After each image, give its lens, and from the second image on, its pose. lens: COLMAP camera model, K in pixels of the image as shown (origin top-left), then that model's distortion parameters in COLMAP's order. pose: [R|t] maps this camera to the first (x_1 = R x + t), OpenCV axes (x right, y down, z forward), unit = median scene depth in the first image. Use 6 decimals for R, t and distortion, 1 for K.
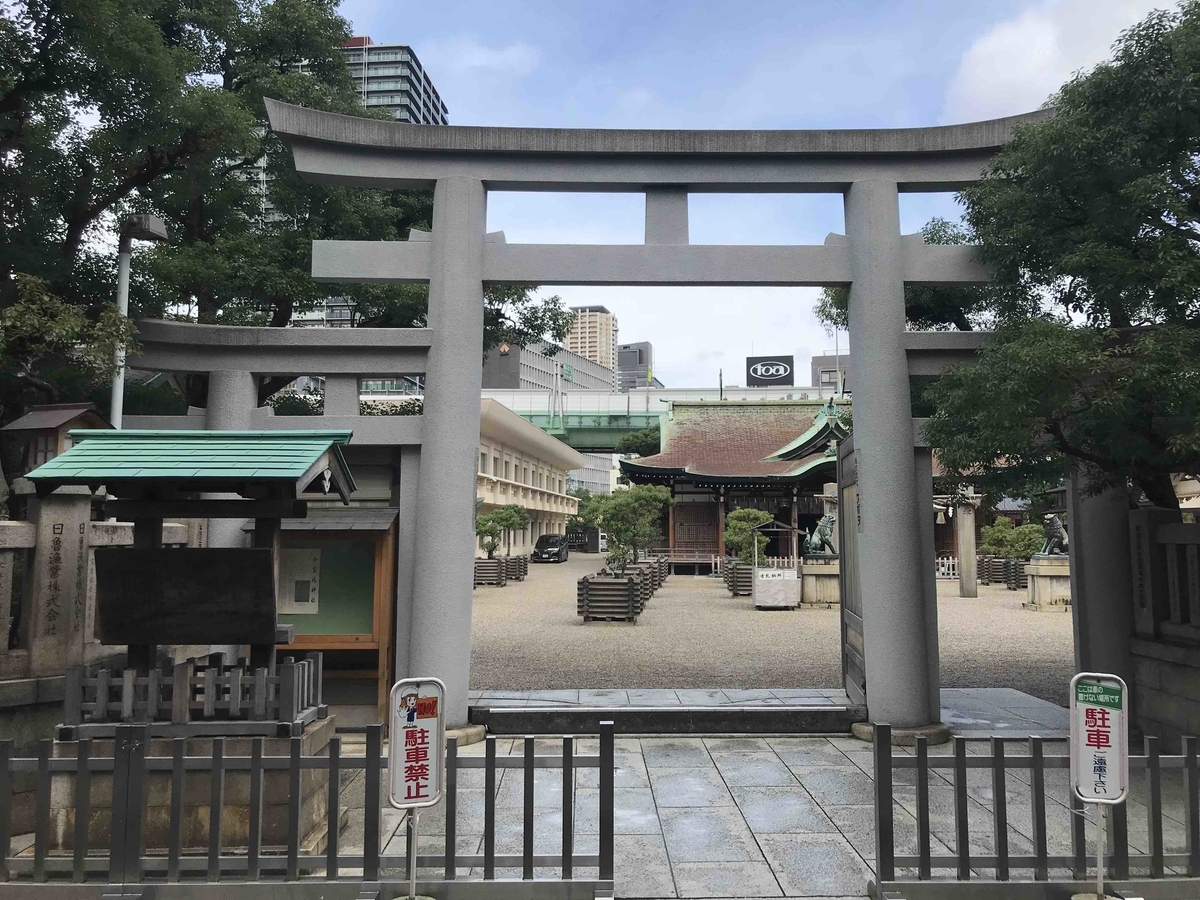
lens RADIAL K [[951.2, 0, 600.0], [0, 951.2, 450.0], [0, 0, 1]] dist [-0.000096, -0.001486]
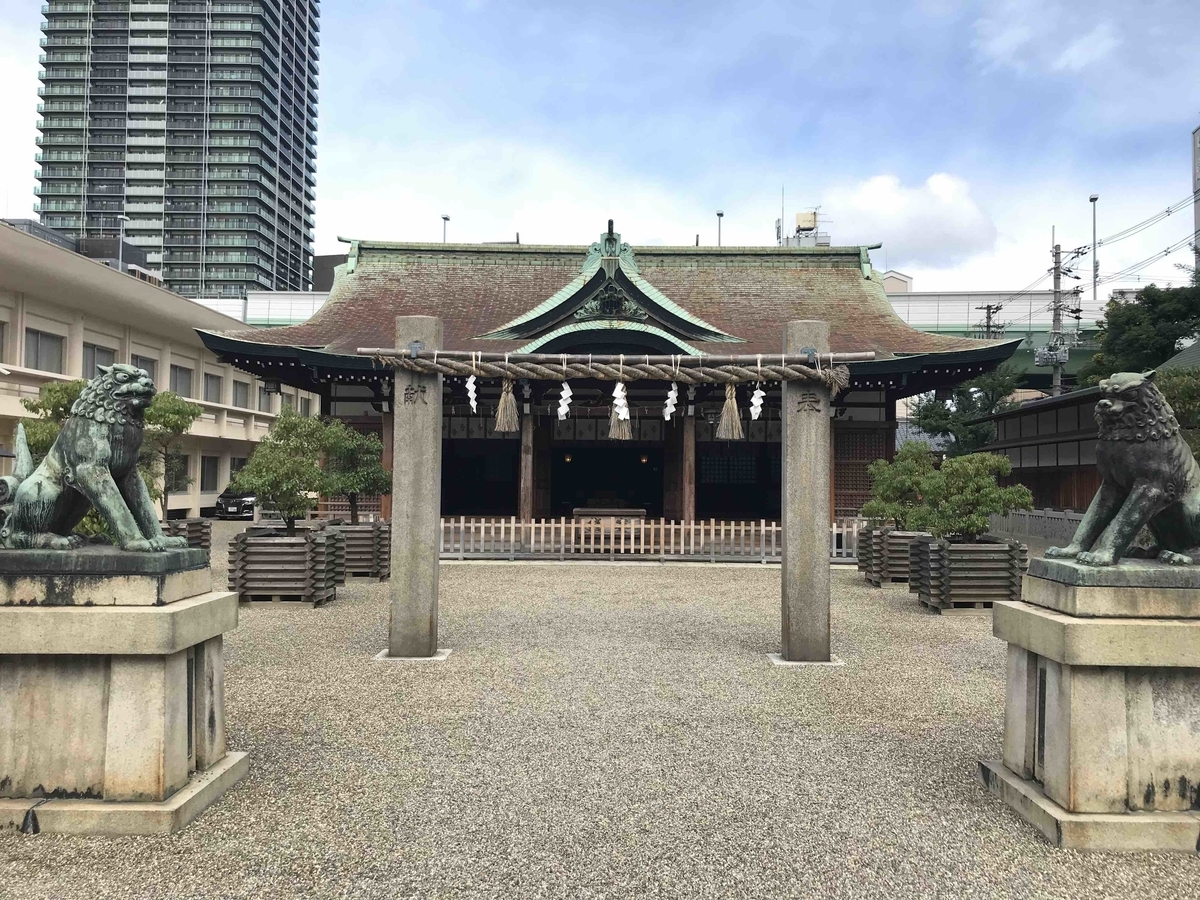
lens RADIAL K [[996.7, 0, 600.0], [0, 996.7, 450.0], [0, 0, 1]] dist [0.064307, -0.001475]
pose [[0.995572, 0.012297, 0.093197, 0.277443], [-0.017622, 0.998246, 0.056526, 0.061607], [-0.092338, -0.057918, 0.994042, 0.649668]]
